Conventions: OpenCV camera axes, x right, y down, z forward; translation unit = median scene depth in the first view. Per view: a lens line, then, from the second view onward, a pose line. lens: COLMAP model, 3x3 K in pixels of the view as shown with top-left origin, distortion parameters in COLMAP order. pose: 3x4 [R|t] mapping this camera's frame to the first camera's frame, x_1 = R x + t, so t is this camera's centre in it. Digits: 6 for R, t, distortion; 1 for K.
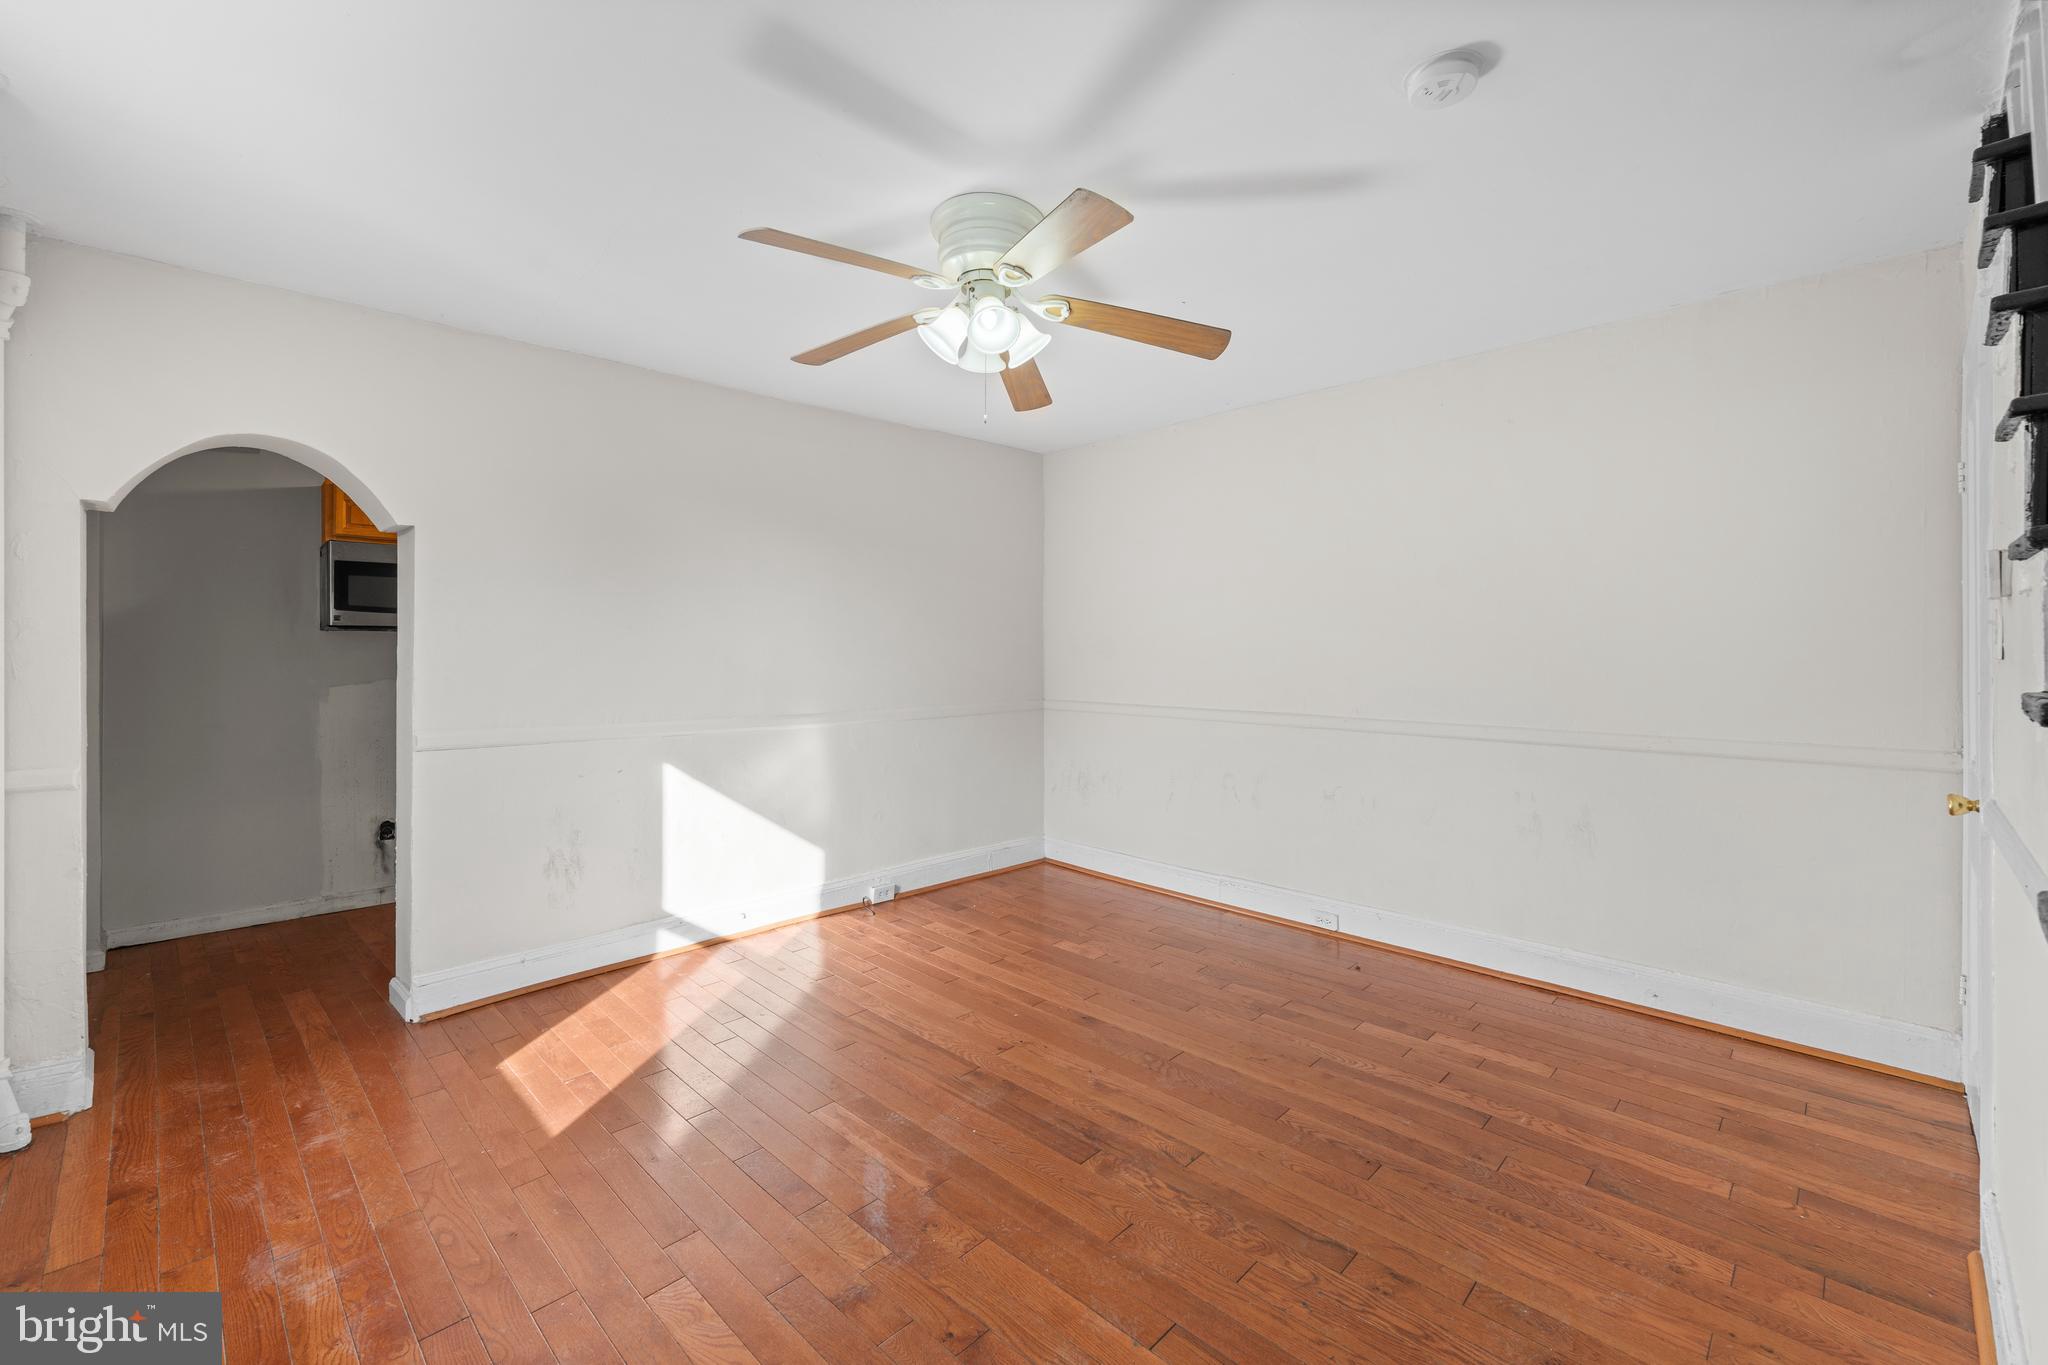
lens RADIAL K [[859.2, 0, 1019.3], [0, 859.2, 649.8], [0, 0, 1]] dist [-0.001543, -0.000368]
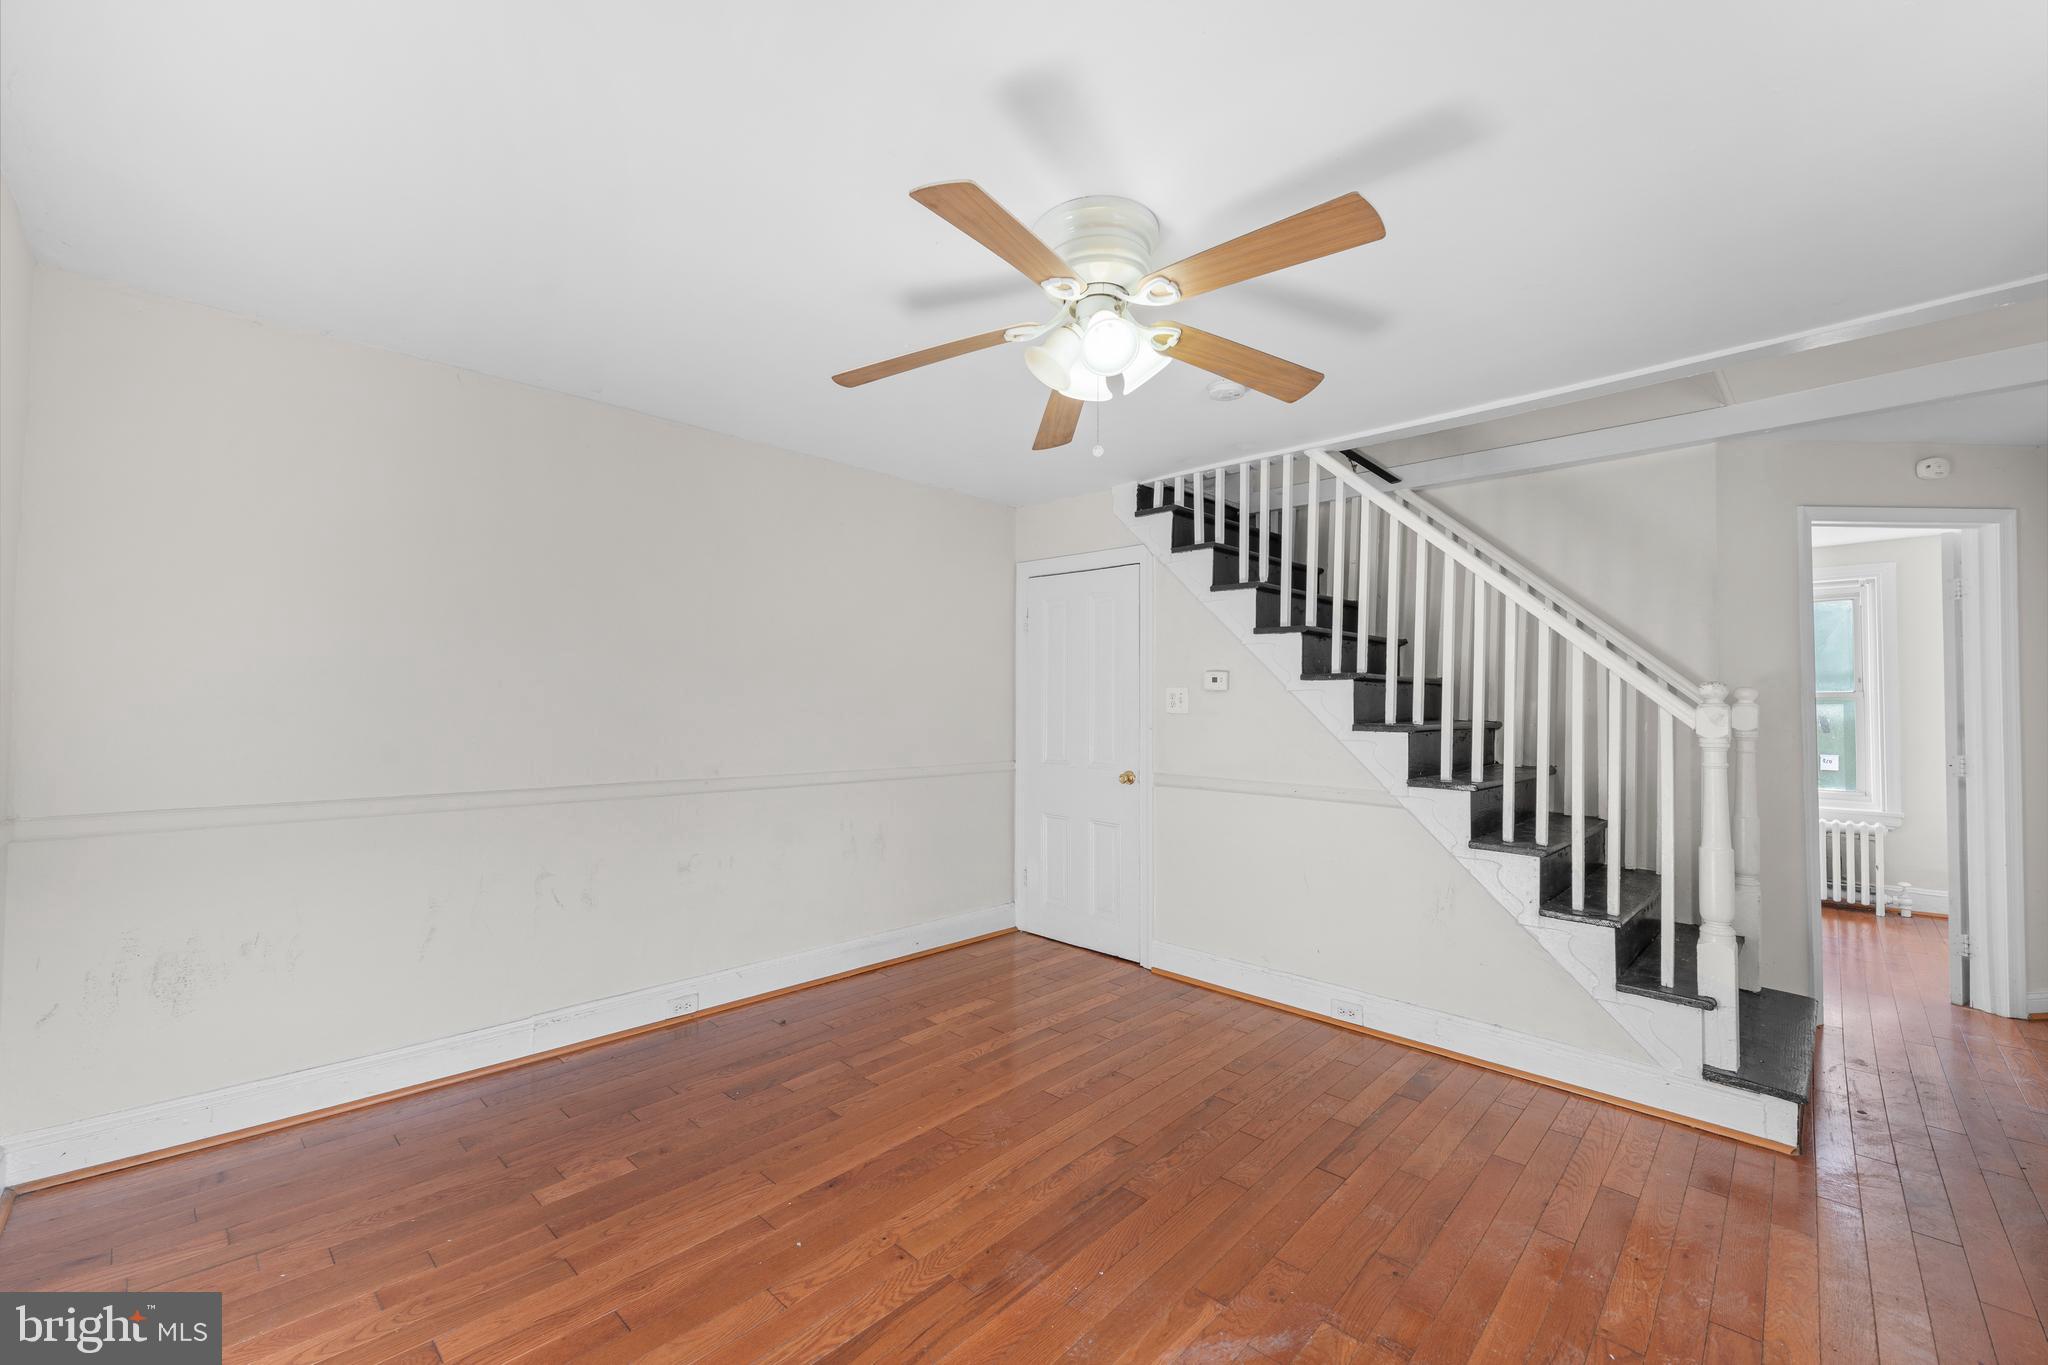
lens RADIAL K [[827.4, 0, 1024.0], [0, 827.4, 682.5], [0, 0, 1]] dist [-0.001548, -0.000846]
pose [[-0.032726, 0.031446, 0.998970, -0.729382], [-0.004859, 0.999488, -0.031621, -0.000502], [-0.999453, -0.005889, -0.032557, 0.907323]]
